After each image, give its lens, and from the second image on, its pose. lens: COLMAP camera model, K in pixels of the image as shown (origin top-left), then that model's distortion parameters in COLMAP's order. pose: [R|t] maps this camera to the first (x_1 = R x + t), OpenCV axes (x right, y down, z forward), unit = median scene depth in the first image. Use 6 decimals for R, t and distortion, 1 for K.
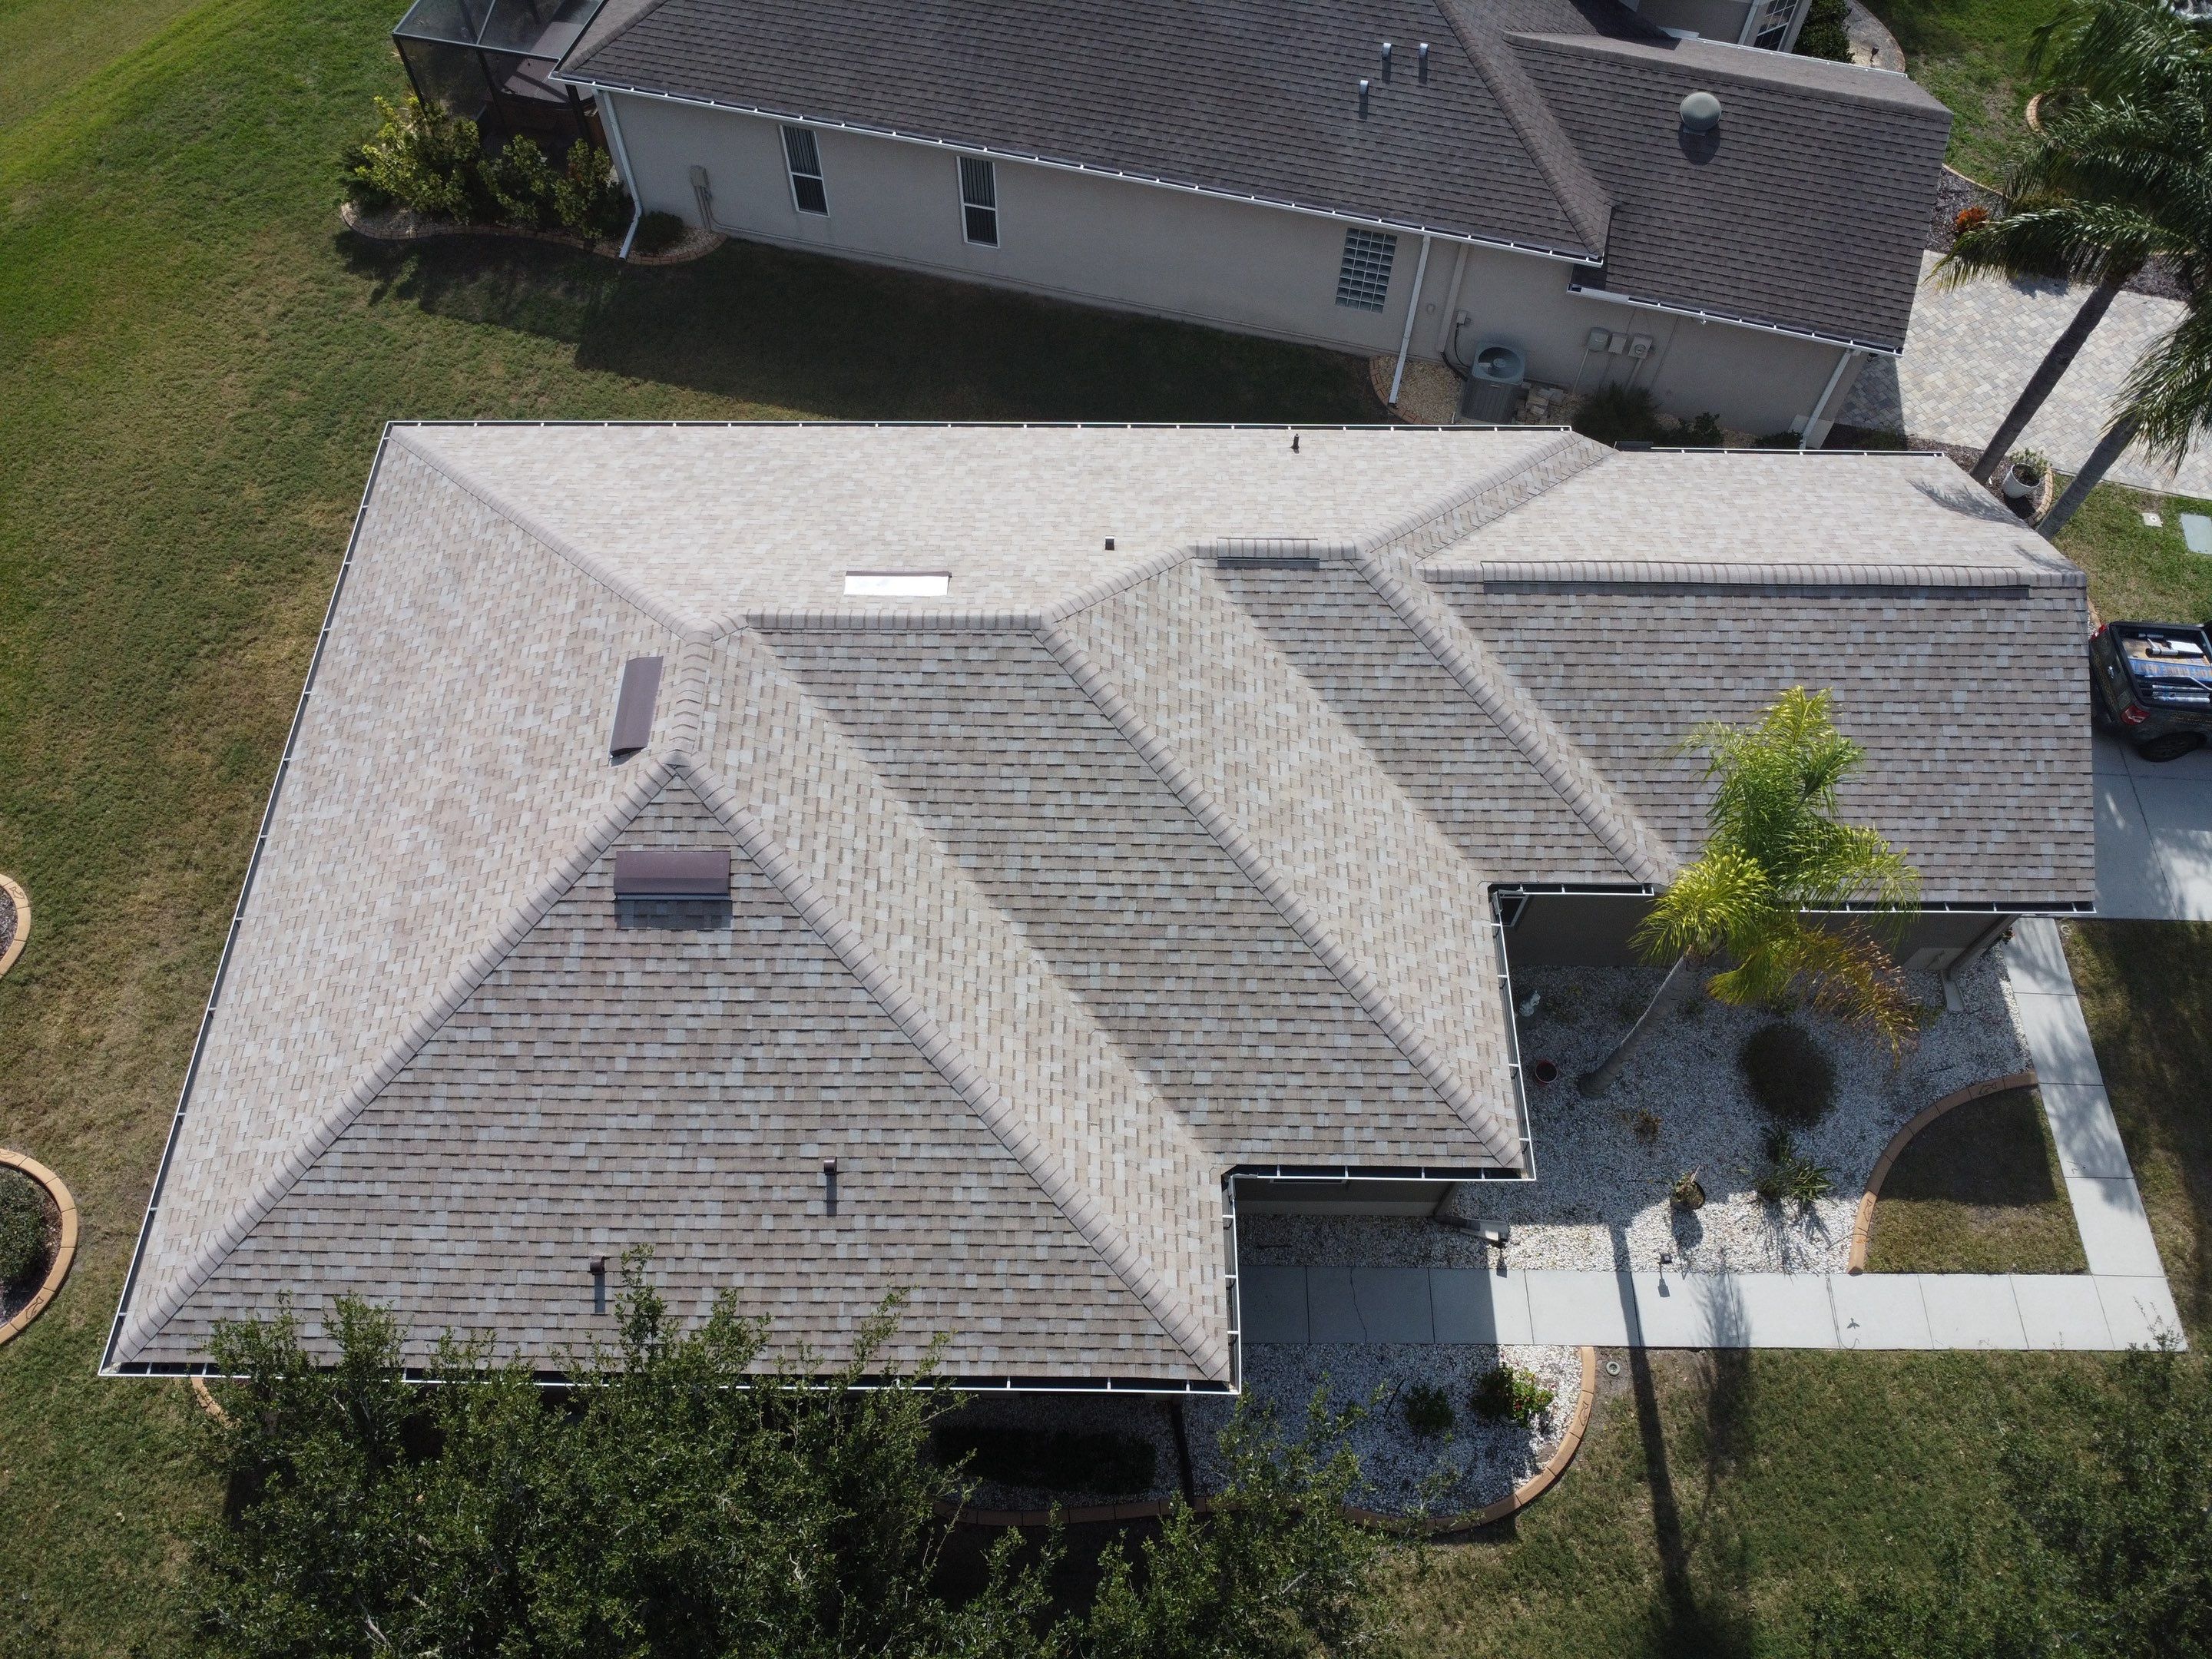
lens RADIAL K [[1605.2, 0, 1097.9], [0, 1605.2, 819.0], [0, 0, 1]] dist [-0.024847, -0.012928]
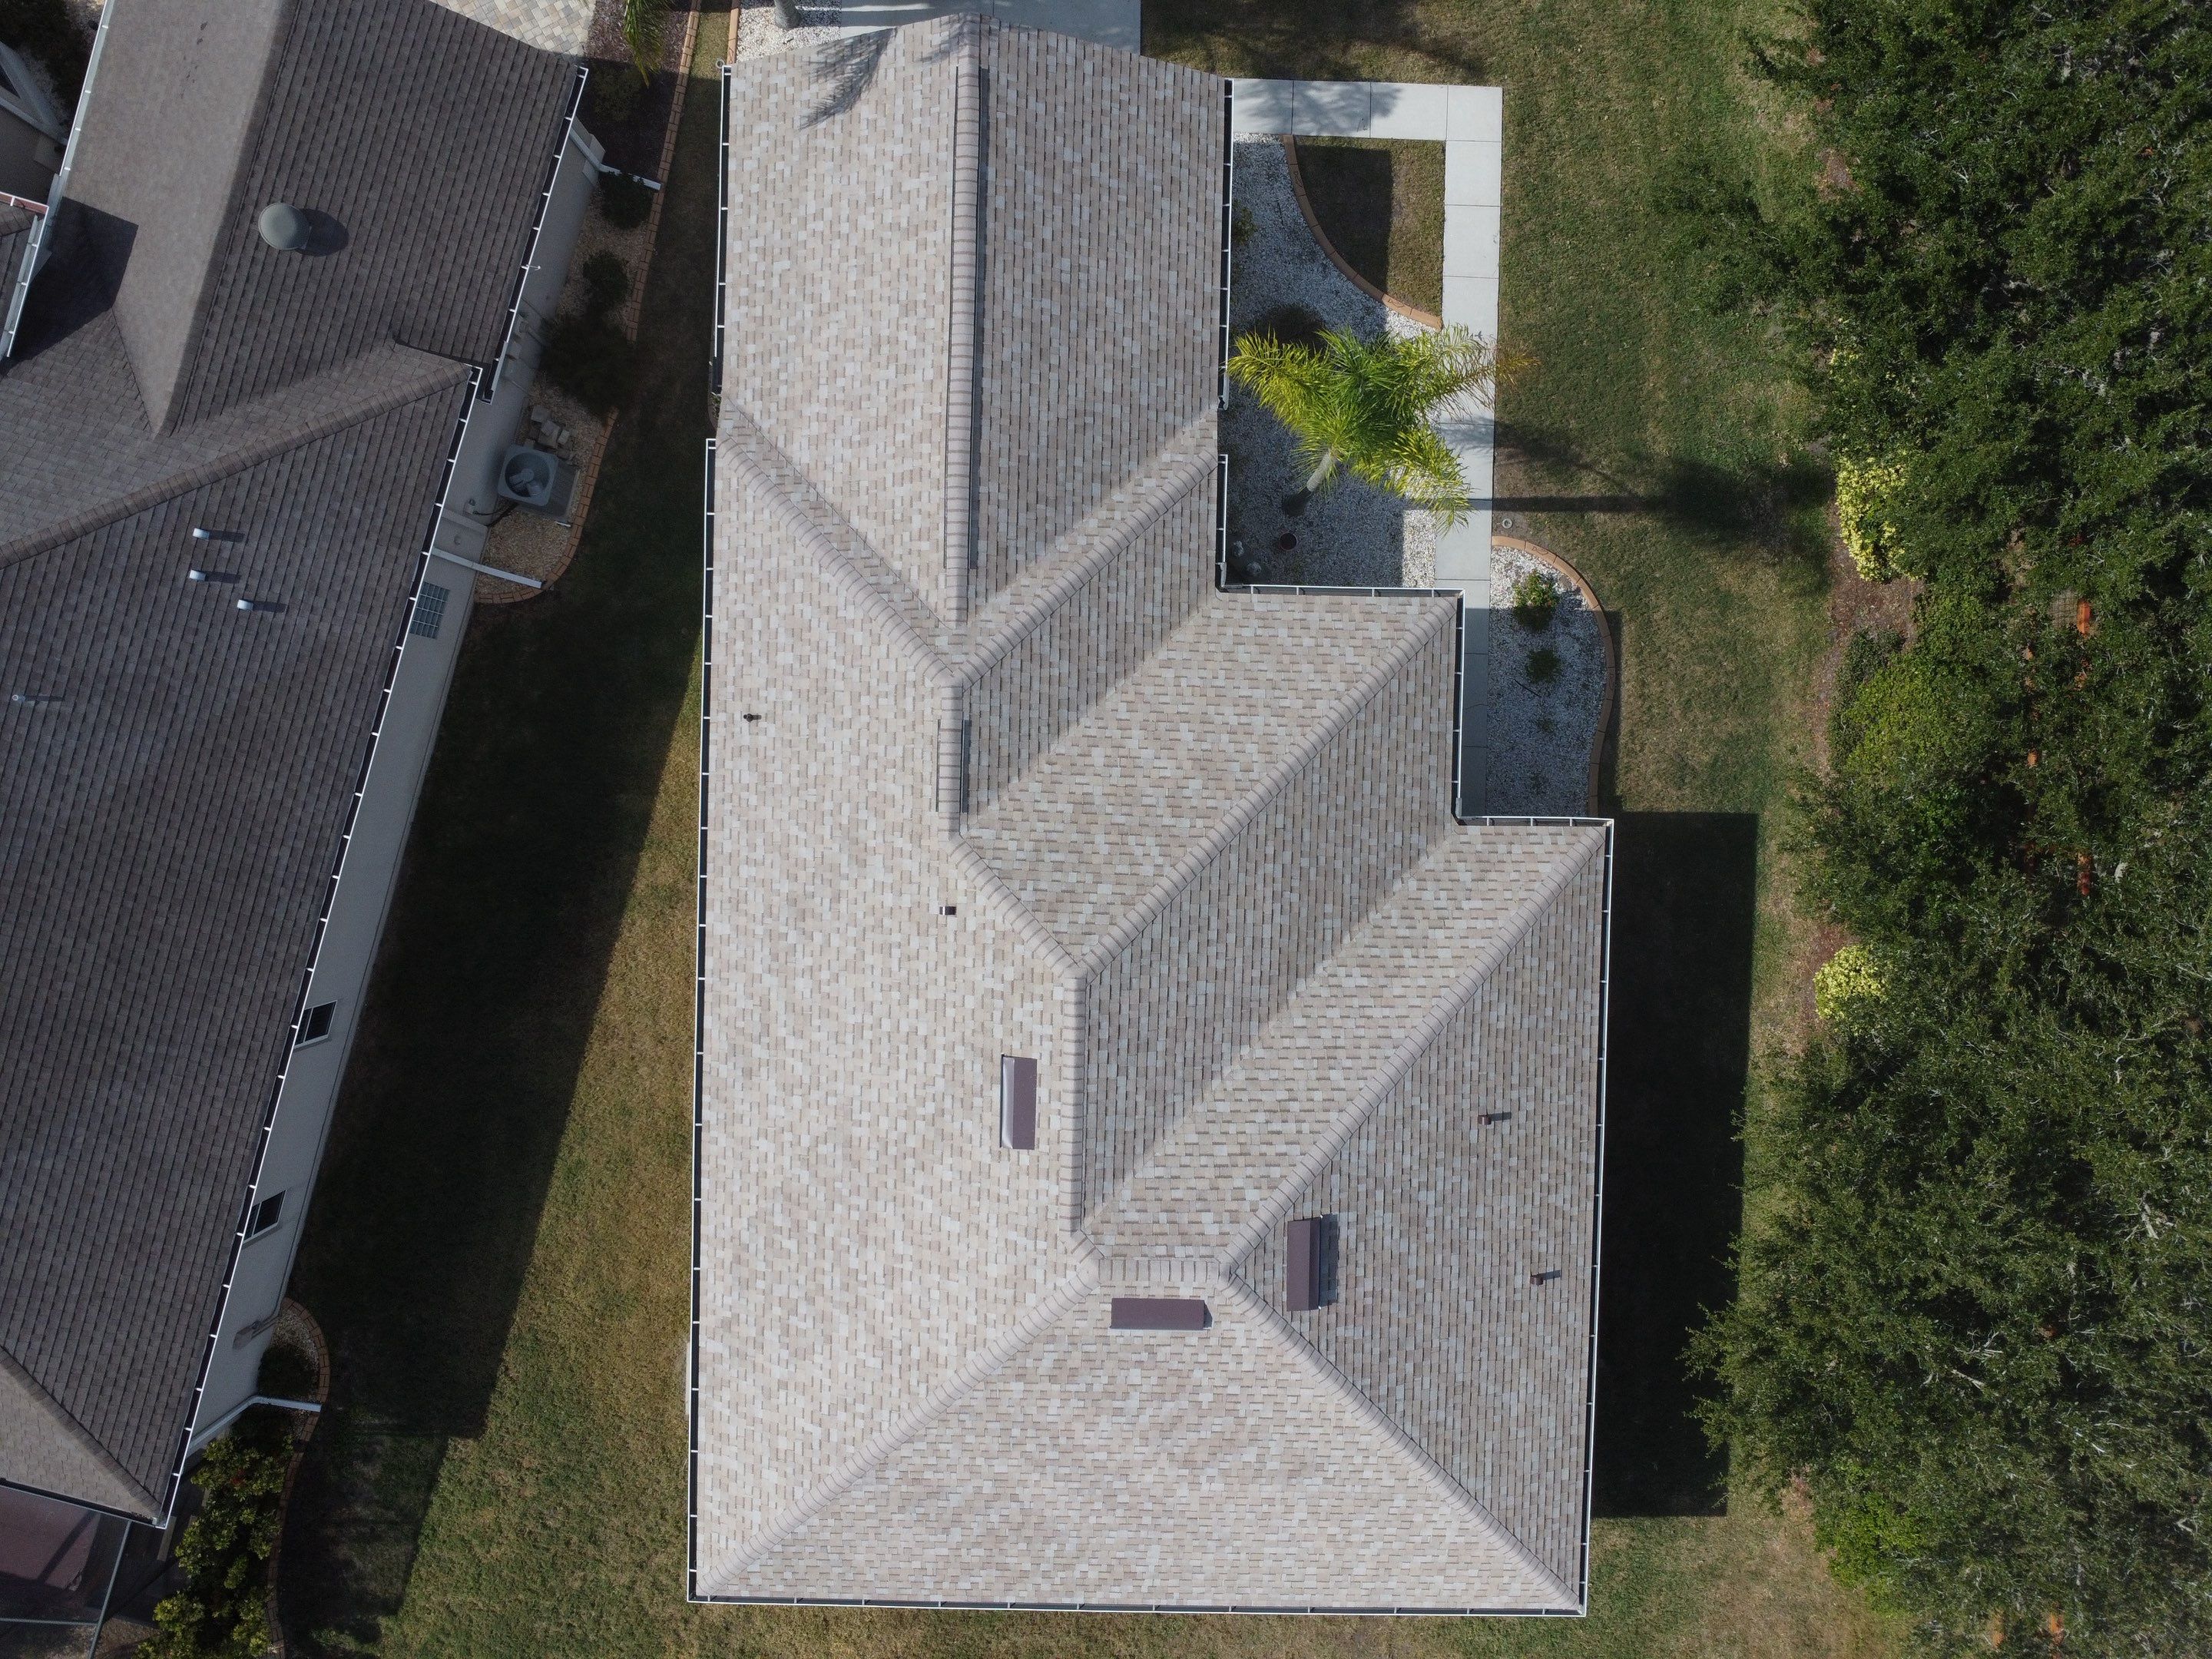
lens RADIAL K [[1605.2, 0, 1093.0], [0, 1605.2, 819.8], [0, 0, 1]] dist [-0.024847, -0.012928]
pose [[0.014071, -0.999757, -0.016998, 0.089168], [0.862178, 0.003521, 0.506593, -0.639667], [-0.506410, -0.021784, 0.862018, 0.002225]]
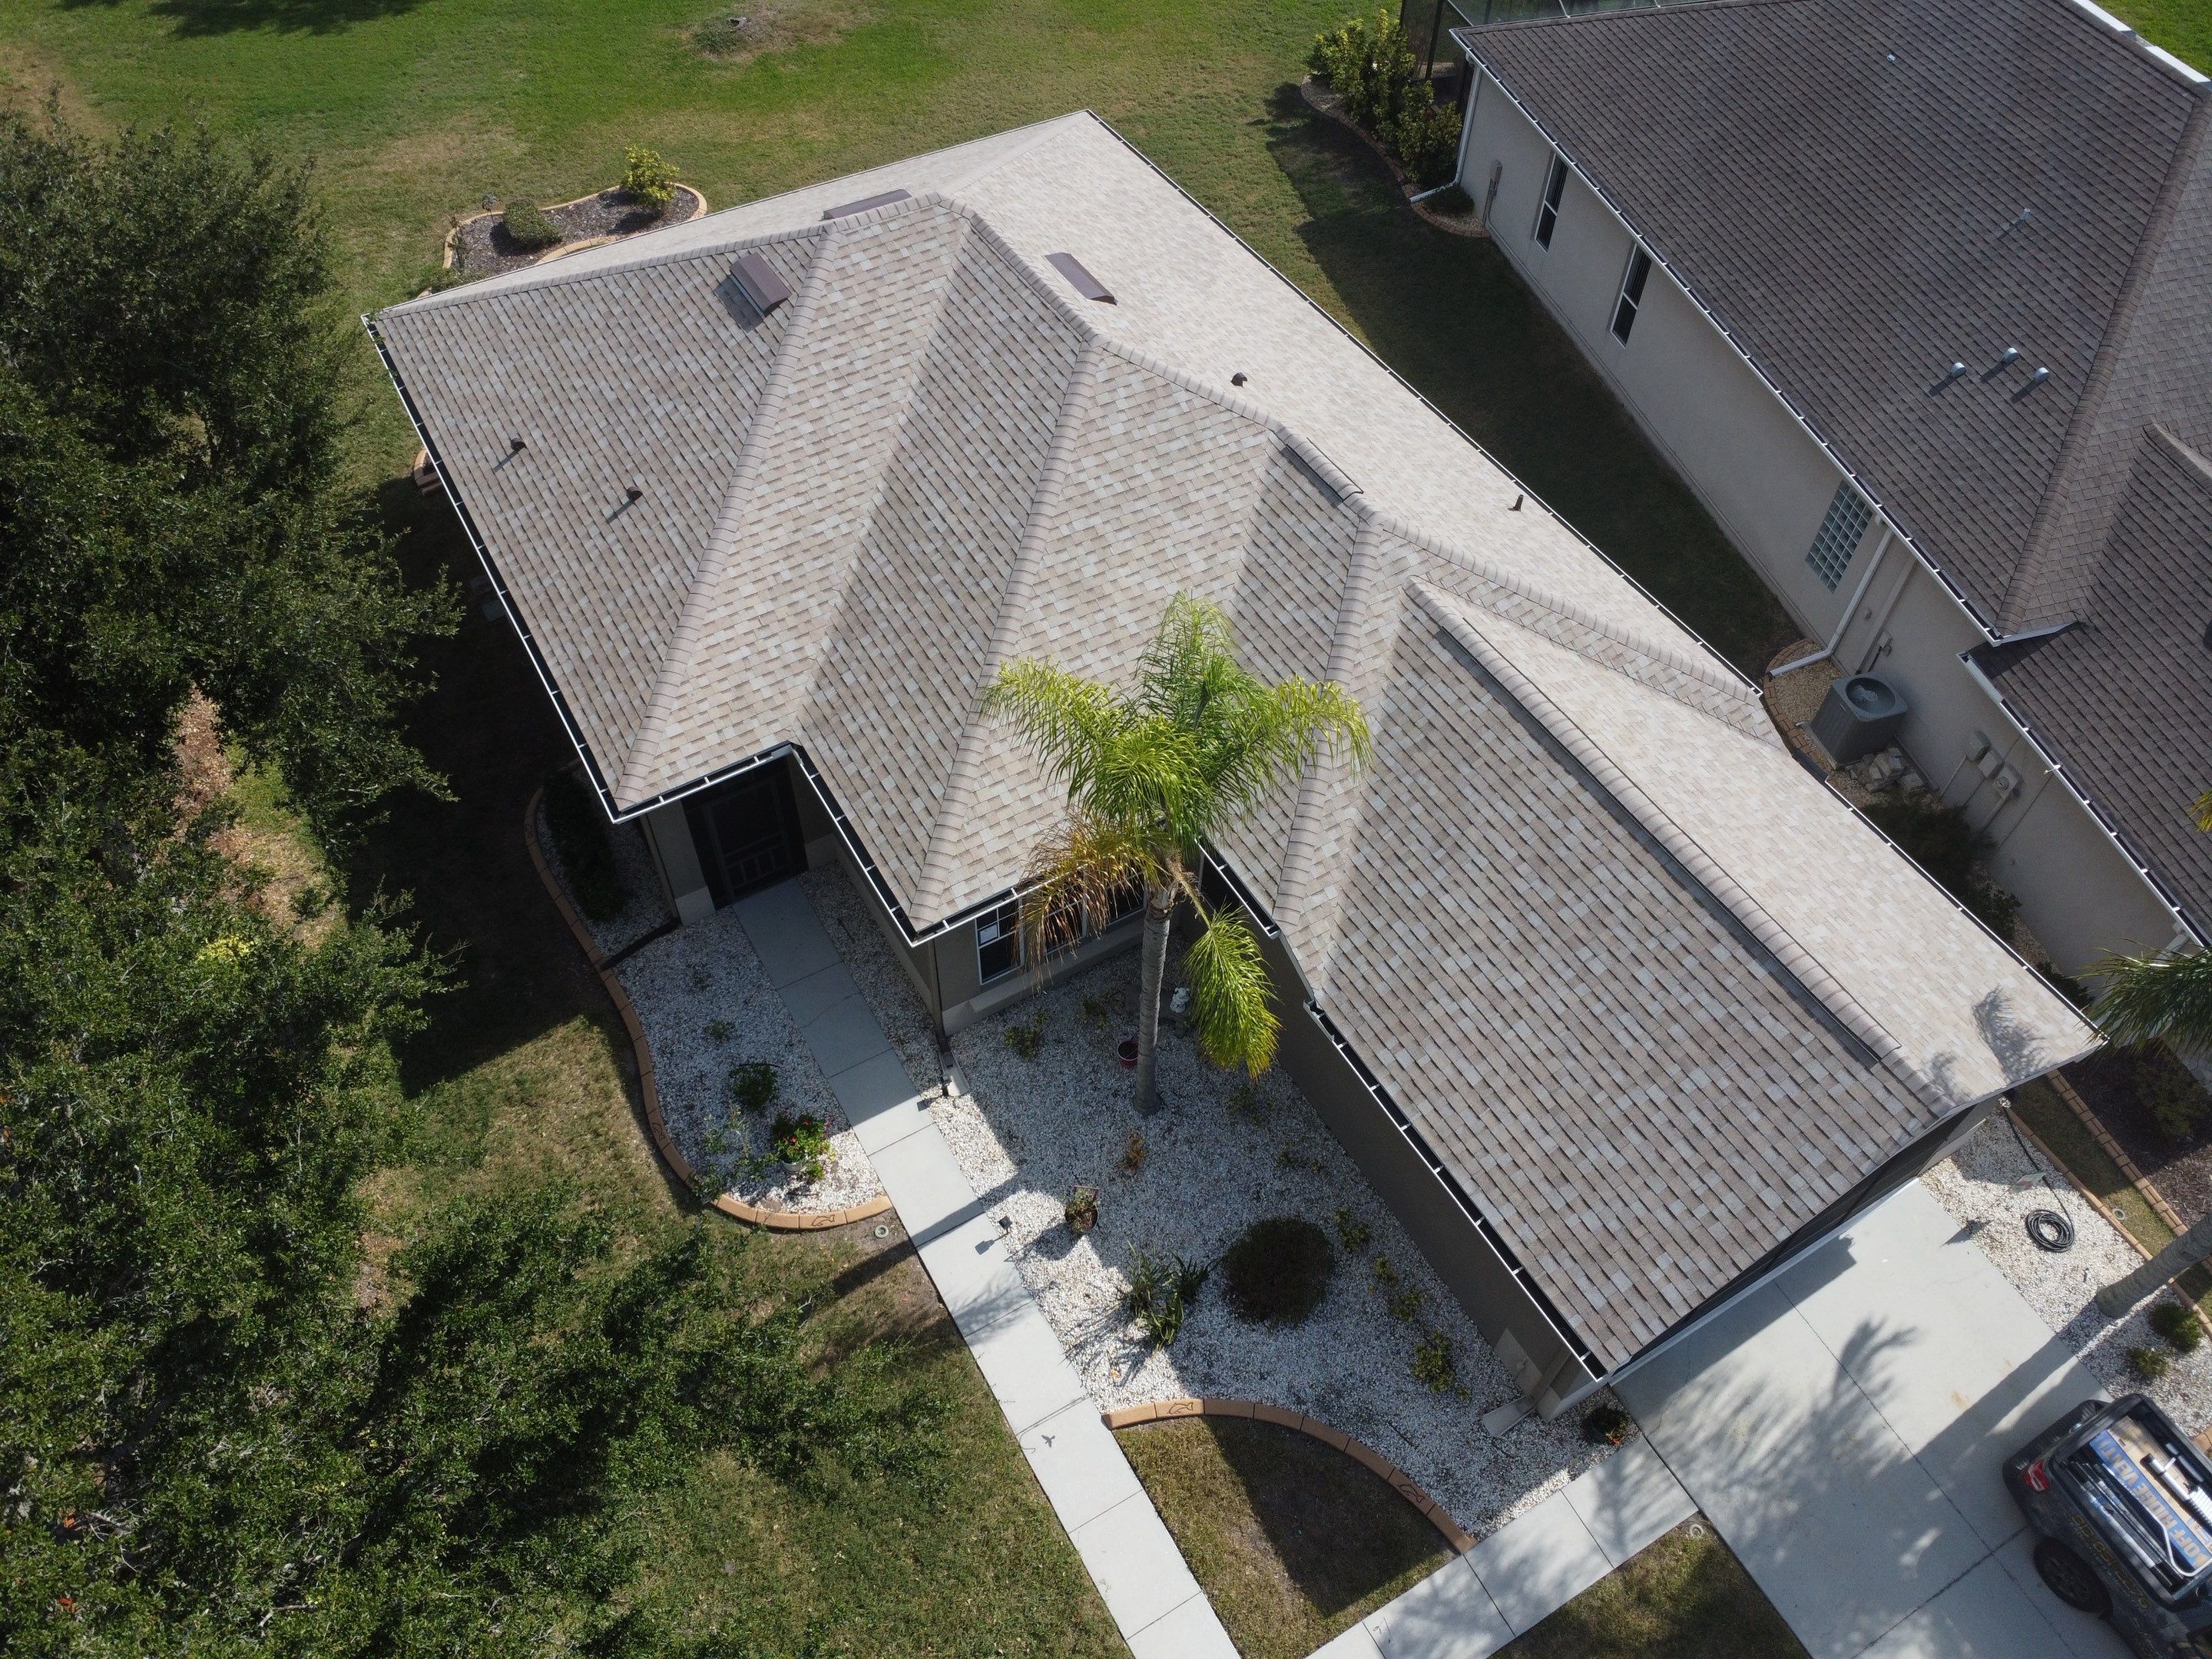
lens RADIAL K [[1605.2, 0, 1097.0], [0, 1605.2, 819.3], [0, 0, 1]] dist [-0.024847, -0.012928]
pose [[0.512318, 0.672256, -0.534418, 0.733929], [-0.750050, 0.653340, 0.102818, -0.017041], [0.418277, 0.348165, 0.838943, 0.151140]]
